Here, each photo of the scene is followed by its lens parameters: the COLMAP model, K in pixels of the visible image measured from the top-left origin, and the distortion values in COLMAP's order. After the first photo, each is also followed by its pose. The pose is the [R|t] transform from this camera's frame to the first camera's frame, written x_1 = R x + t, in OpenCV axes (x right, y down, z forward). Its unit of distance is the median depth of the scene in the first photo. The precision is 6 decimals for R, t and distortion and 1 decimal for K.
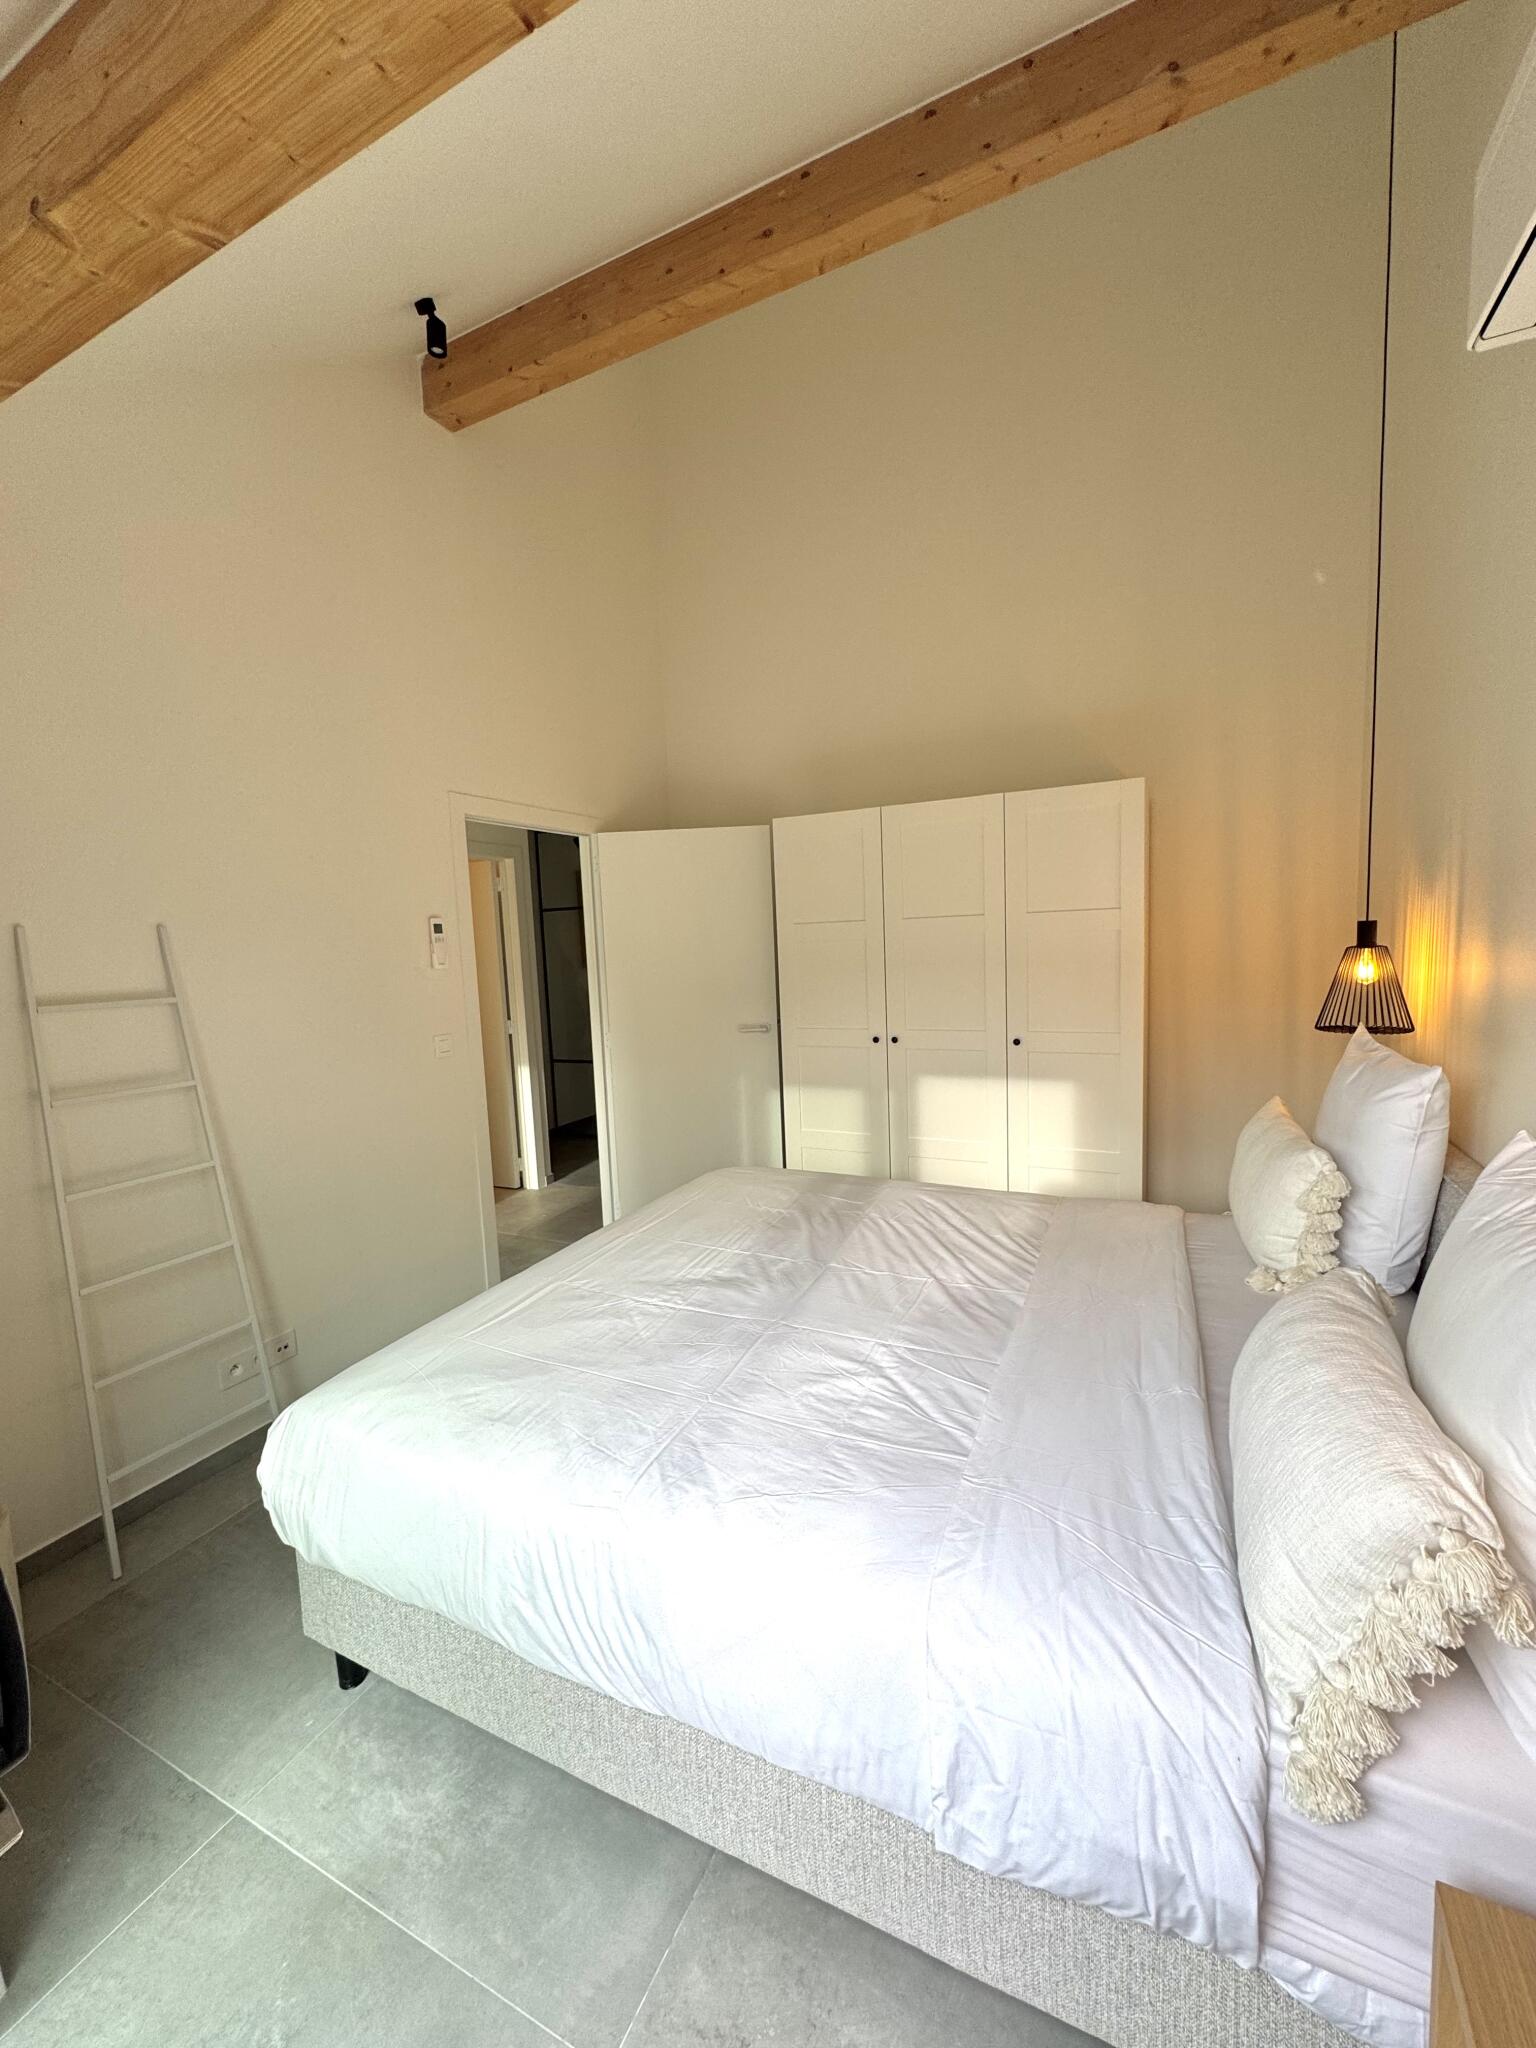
lens RADIAL K [[823.4, 0, 769.4], [0, 823.4, 1024.8], [0, 0, 1]] dist [0.000482, -0.000104]
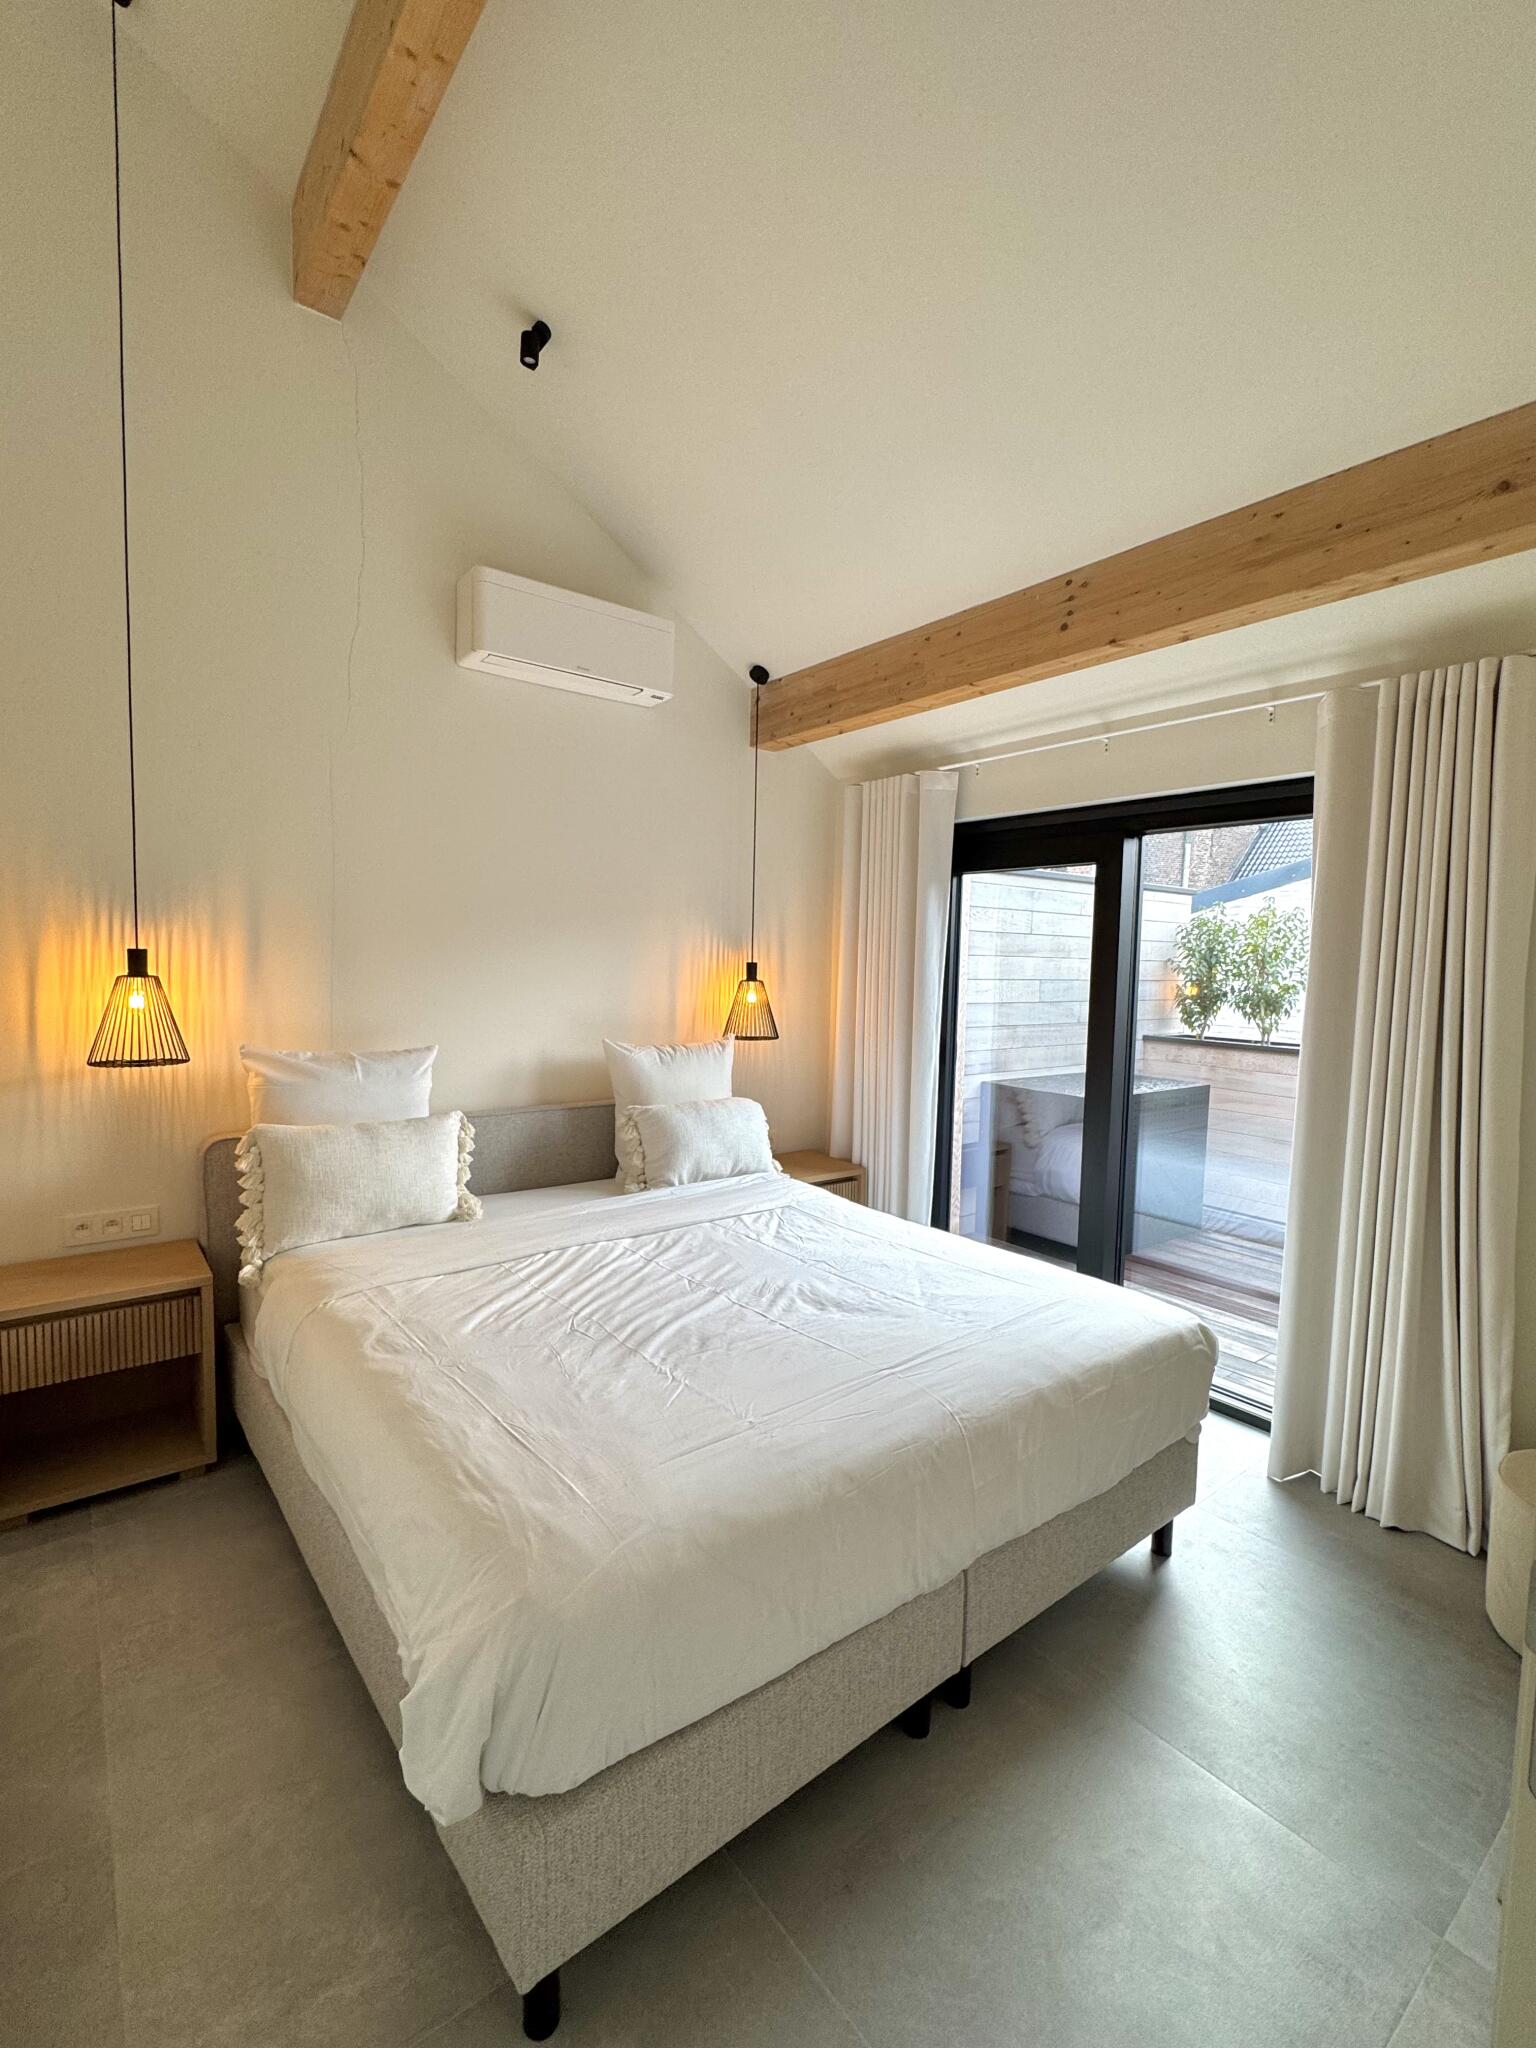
lens RADIAL K [[914.0, 0, 768.0], [0, 914.0, 1024.0], [0, 0, 1]] dist [-0.000313, -0.000017]
pose [[-0.896164, -0.010708, 0.443594, -0.450389], [0.062582, 0.986666, 0.150247, -0.171833], [-0.439288, 0.162407, -0.883544, 1.819423]]
